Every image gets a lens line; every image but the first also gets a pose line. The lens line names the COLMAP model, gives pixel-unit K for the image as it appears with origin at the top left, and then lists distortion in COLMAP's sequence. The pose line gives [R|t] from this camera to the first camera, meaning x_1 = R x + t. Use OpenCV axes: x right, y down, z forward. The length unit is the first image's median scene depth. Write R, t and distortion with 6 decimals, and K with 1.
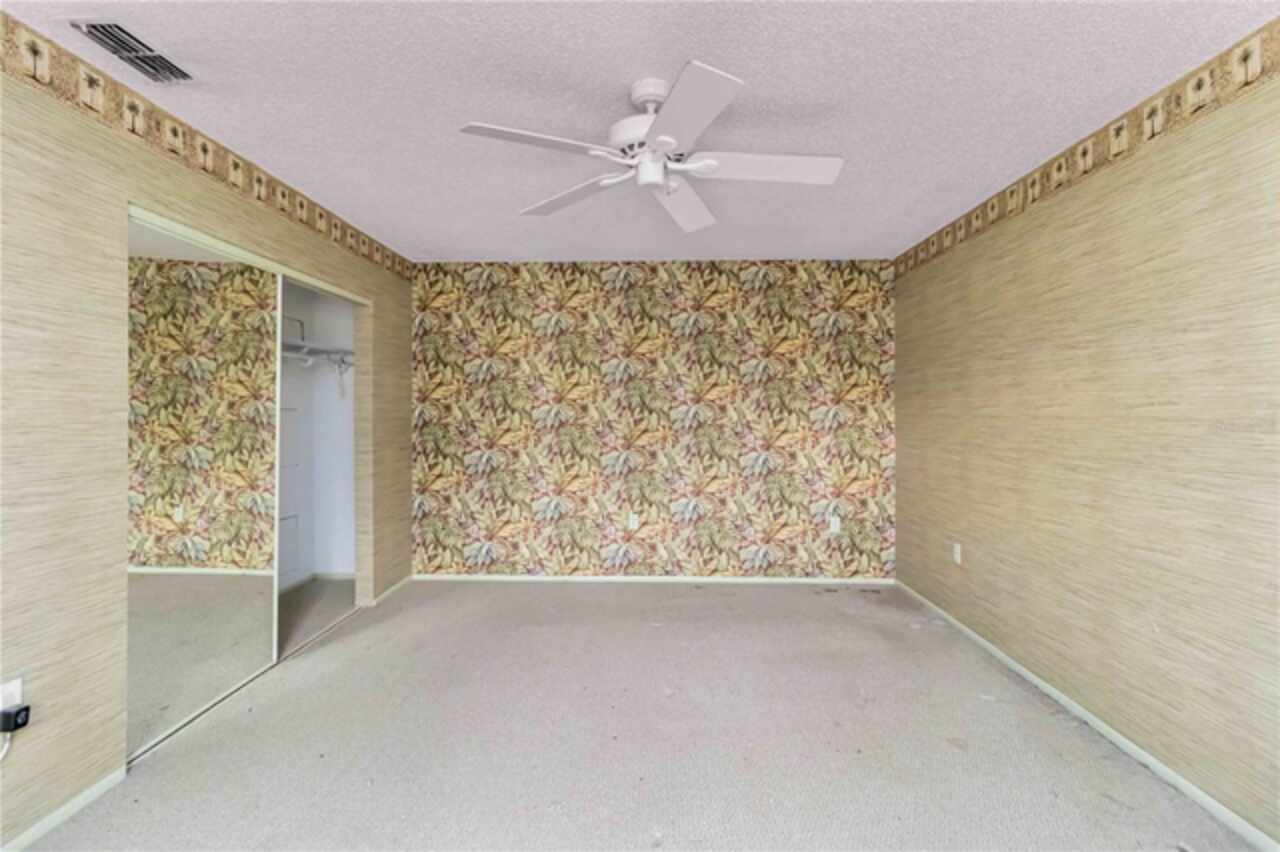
lens RADIAL K [[614.1, 0, 639.3], [0, 614.1, 427.2], [0, 0, 1]] dist [0.022657, 0.002118]
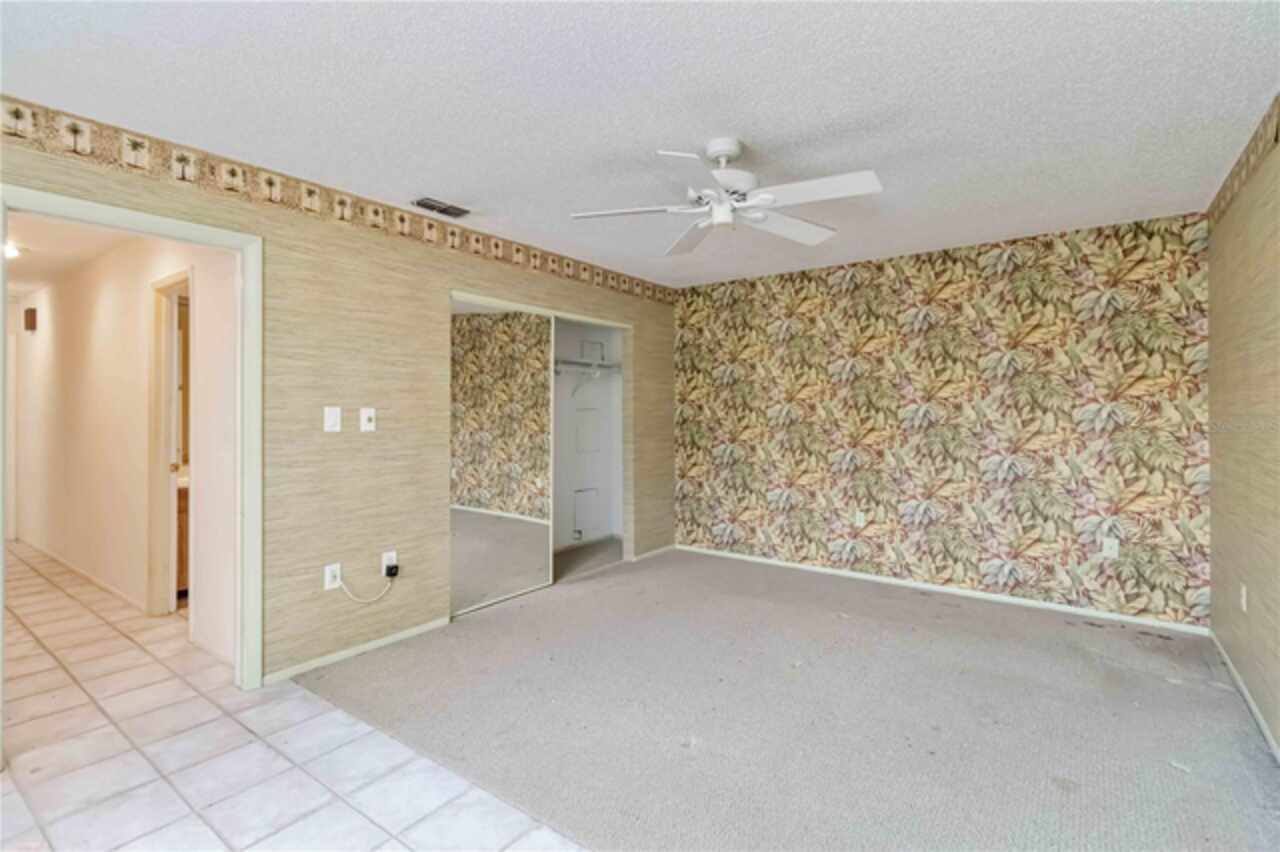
lens RADIAL K [[593.7, 0, 641.2], [0, 593.7, 427.7], [0, 0, 1]] dist [0.000225, 0.002252]
pose [[0.821251, 0.014052, -0.570394, 0.257143], [-0.012548, 0.999900, 0.006567, 0.001235], [0.570429, 0.001764, 0.821345, -0.008119]]
